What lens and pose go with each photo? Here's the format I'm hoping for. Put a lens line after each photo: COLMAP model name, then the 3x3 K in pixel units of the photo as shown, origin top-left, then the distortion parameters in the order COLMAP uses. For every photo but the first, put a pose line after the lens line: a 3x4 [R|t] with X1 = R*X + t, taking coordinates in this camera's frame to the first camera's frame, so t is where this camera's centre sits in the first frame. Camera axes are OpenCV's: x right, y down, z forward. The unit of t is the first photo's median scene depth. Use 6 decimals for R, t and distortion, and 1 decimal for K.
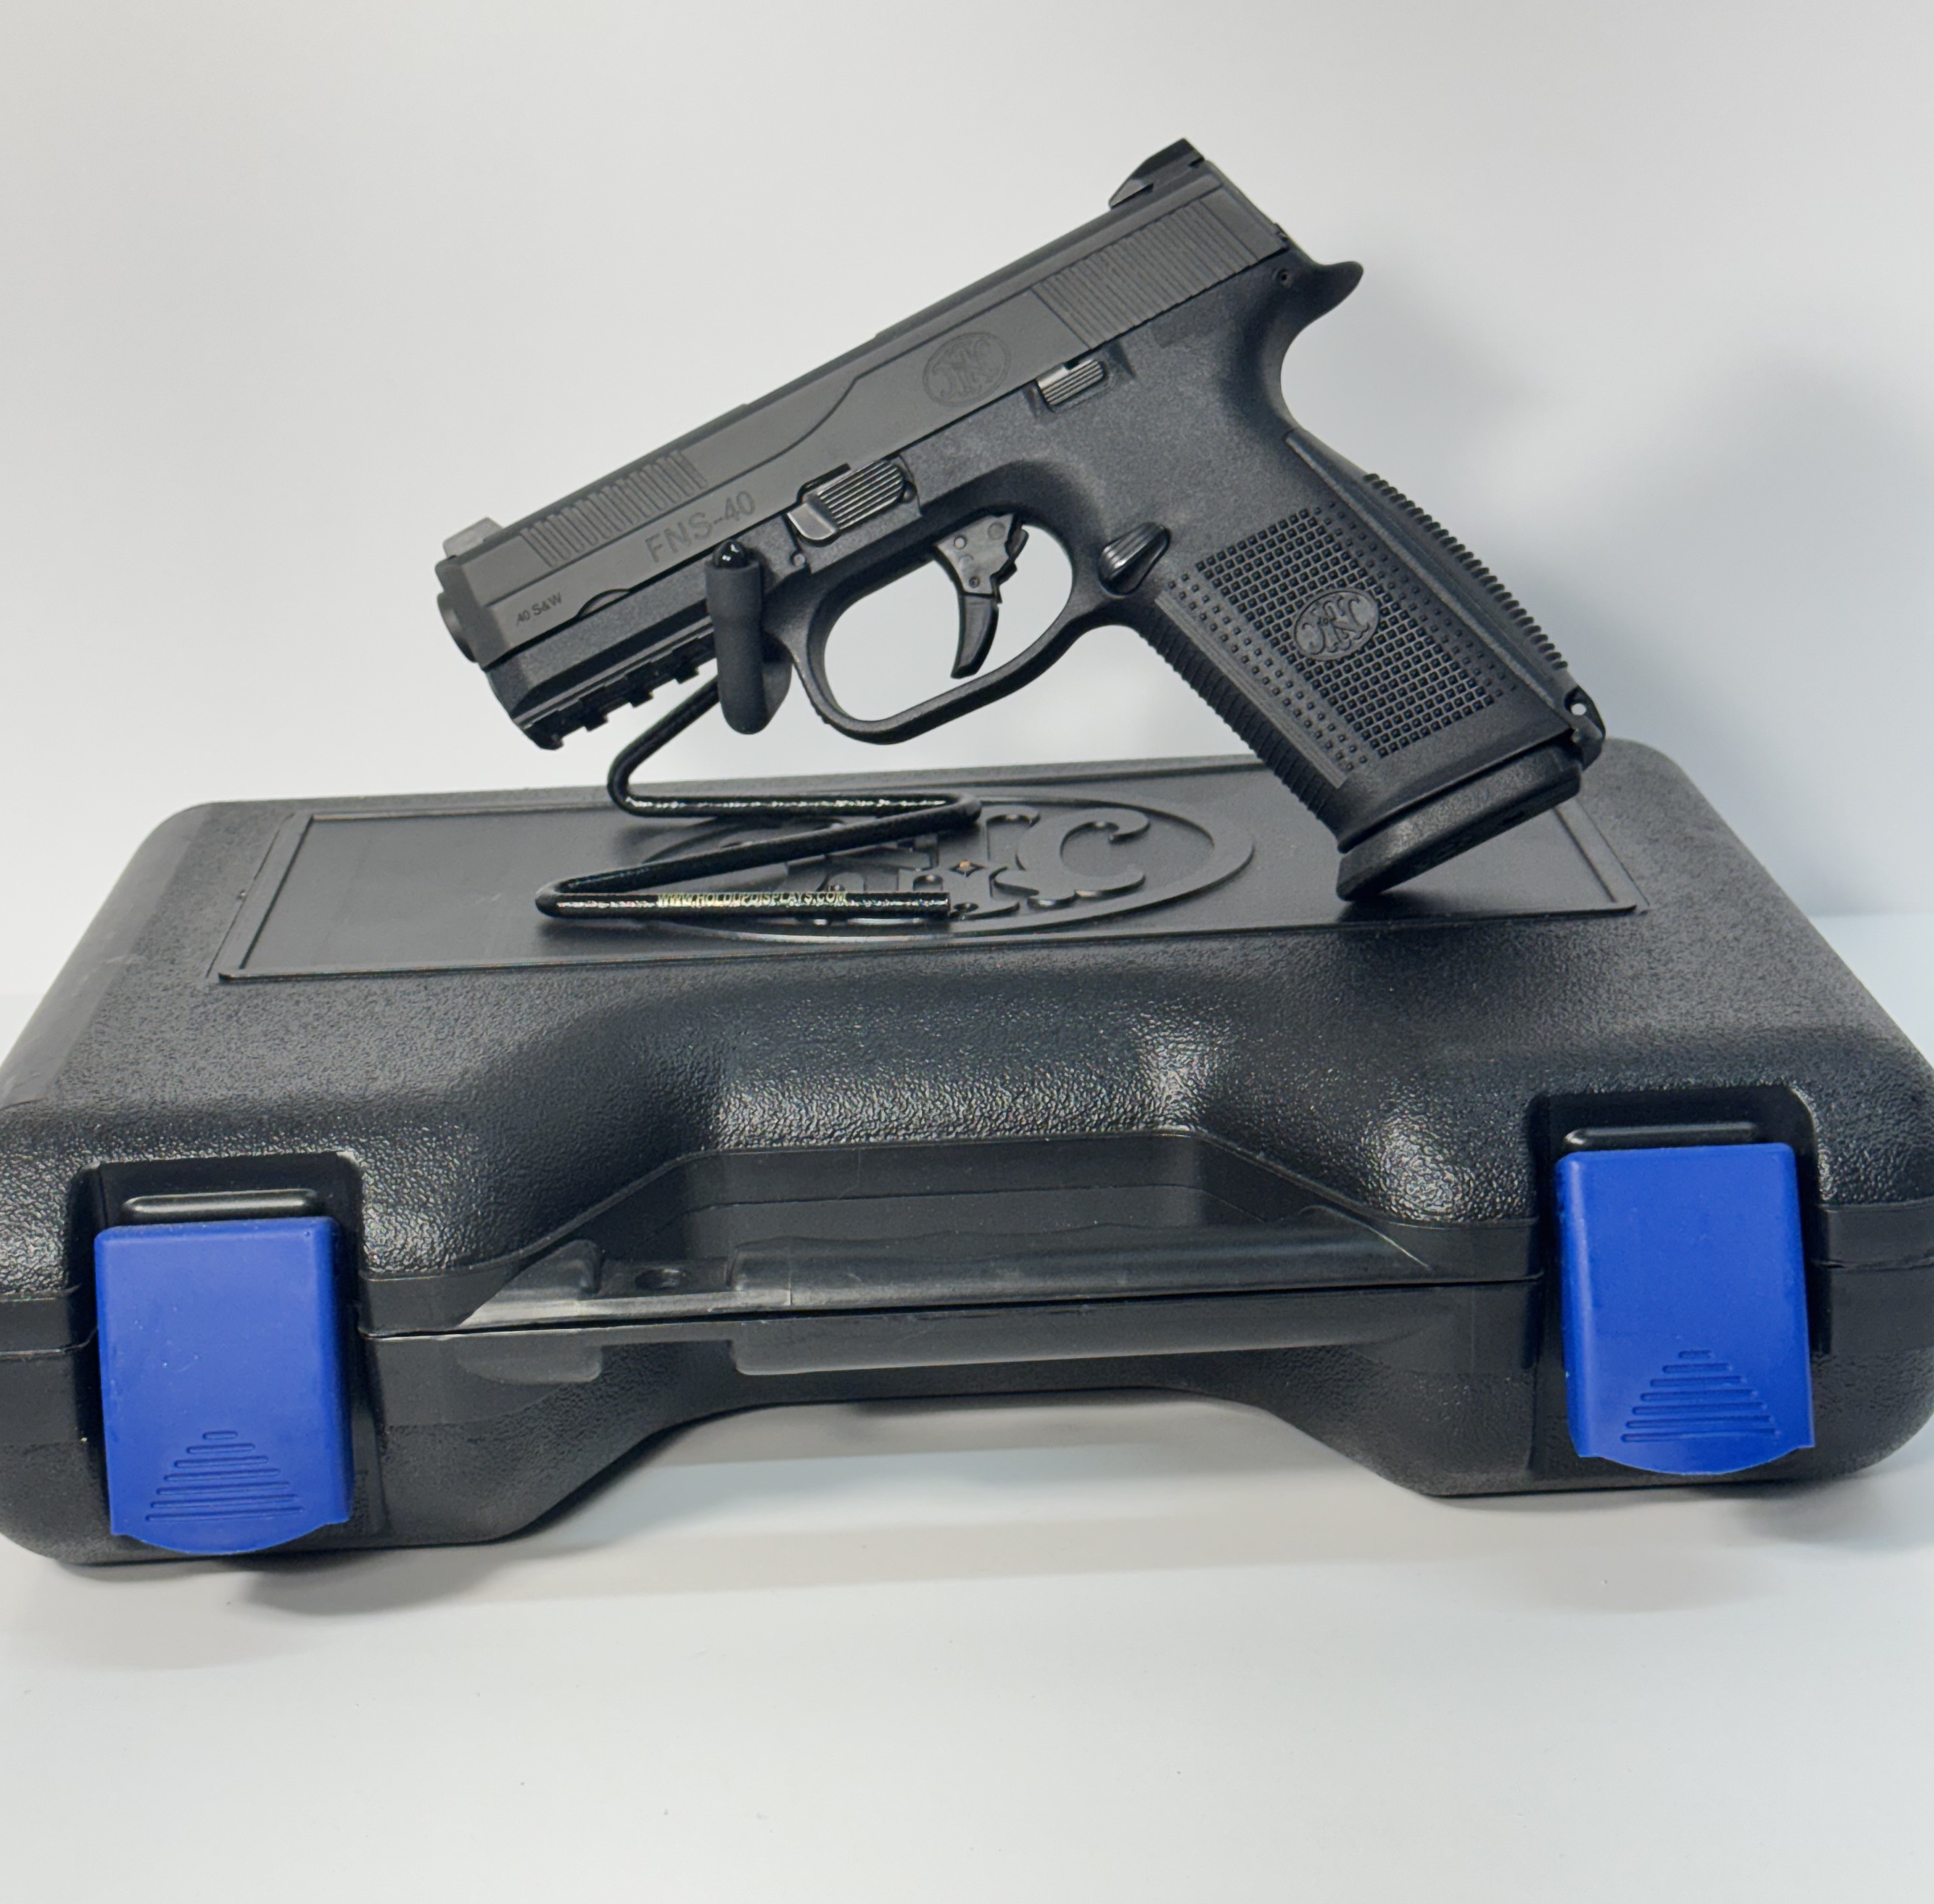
lens RADIAL K [[3606.6, 0, 965.1], [0, 3606.6, 952.9], [0, 0, 1]] dist [-0.021377, 0.000000]
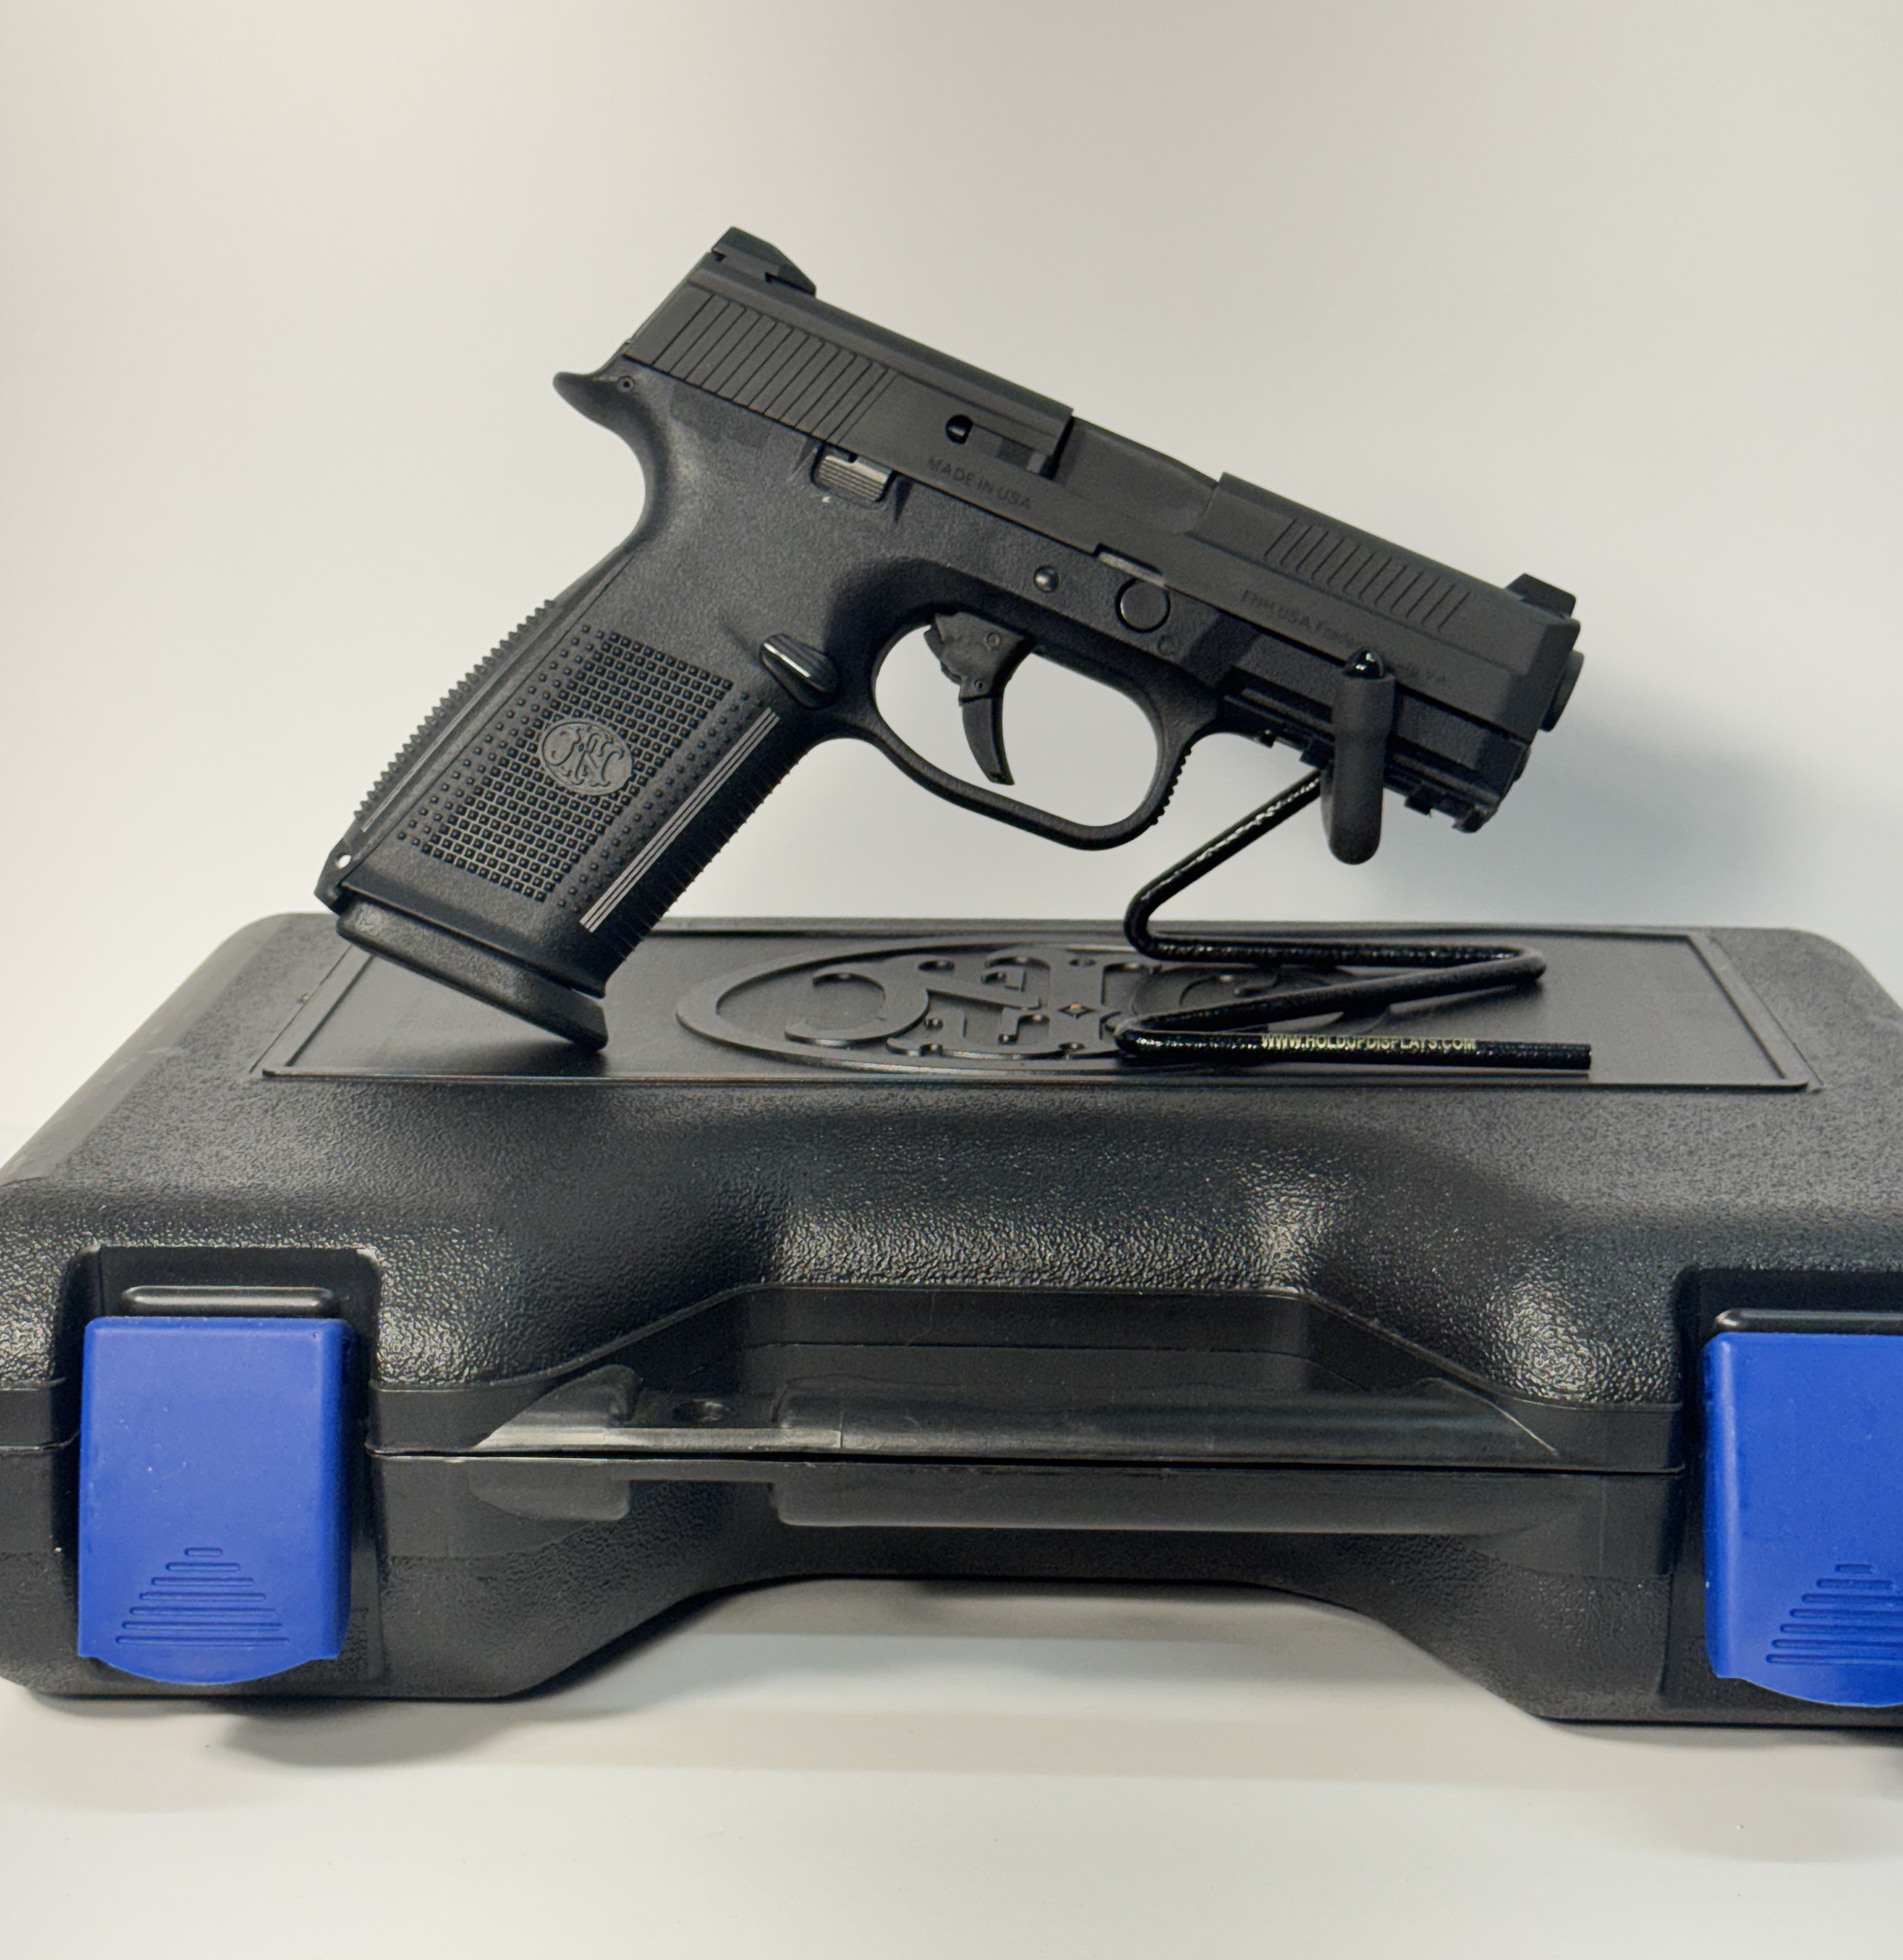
lens RADIAL K [[3519.7, 0, 954.5], [0, 3519.7, 978.8], [0, 0, 1]] dist [0.011398, 0.000000]
pose [[0.996756, 0.055773, -0.058019, 0.024045], [-0.060314, 0.994991, -0.079716, 0.048268], [0.053282, 0.082957, 0.995128, 0.113232]]
